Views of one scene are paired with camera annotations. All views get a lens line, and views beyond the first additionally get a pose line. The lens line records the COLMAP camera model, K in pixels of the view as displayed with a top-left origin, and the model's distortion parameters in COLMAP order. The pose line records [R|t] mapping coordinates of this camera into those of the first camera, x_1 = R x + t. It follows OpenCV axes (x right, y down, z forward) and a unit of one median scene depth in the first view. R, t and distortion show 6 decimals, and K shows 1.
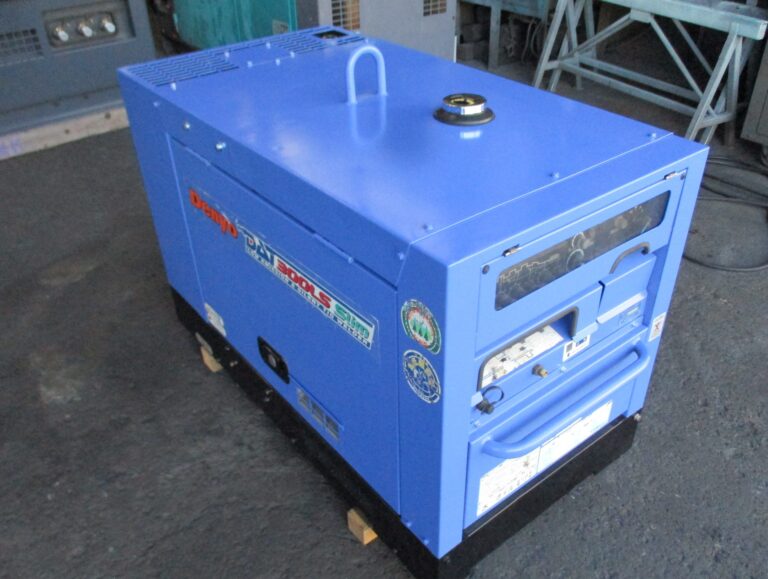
lens RADIAL K [[690.0, 0, 384.0], [0, 690.0, 289.5], [0, 0, 1]] dist [-0.010497, -0.012783]
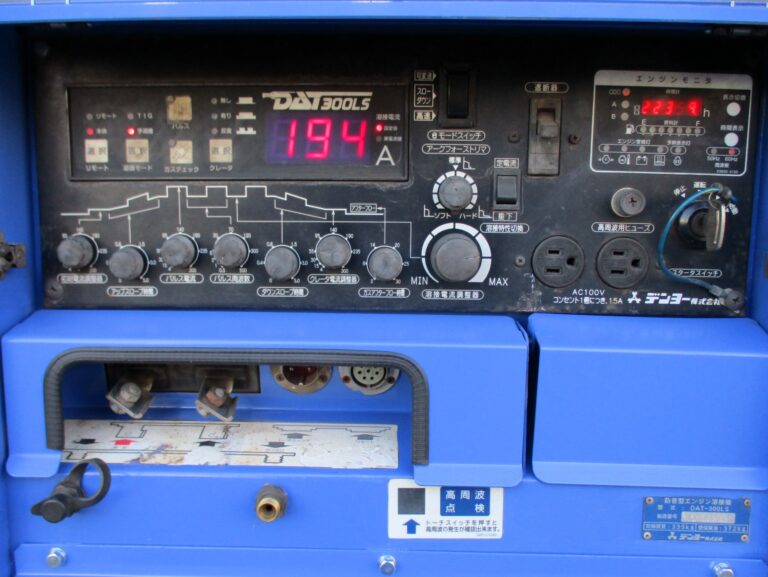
lens RADIAL K [[690.0, 0, 384.0], [0, 690.0, 288.5], [0, 0, 1]] dist [-0.010497, -0.012783]
pose [[0.775101, 0.093787, -0.624838, 0.478782], [-0.382241, 0.857032, -0.345525, 0.120716], [0.503101, 0.506655, 0.700135, 0.707499]]
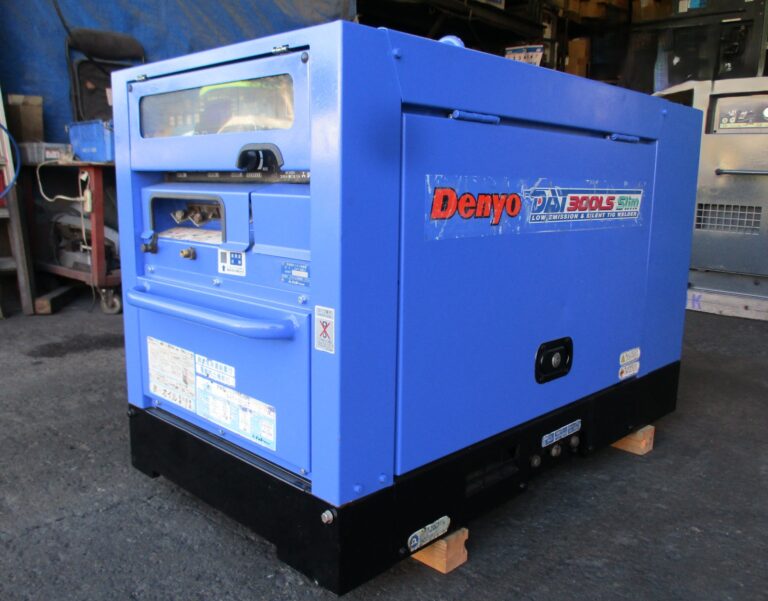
lens RADIAL K [[690.4, 0, 384.0], [0, 690.4, 300.5], [0, 0, 1]] dist [-0.000456, -0.000451]
pose [[0.131230, 0.185938, -0.973759, 1.181284], [-0.572620, 0.816040, 0.078652, -0.057426], [0.809250, 0.547272, 0.213560, 1.030968]]
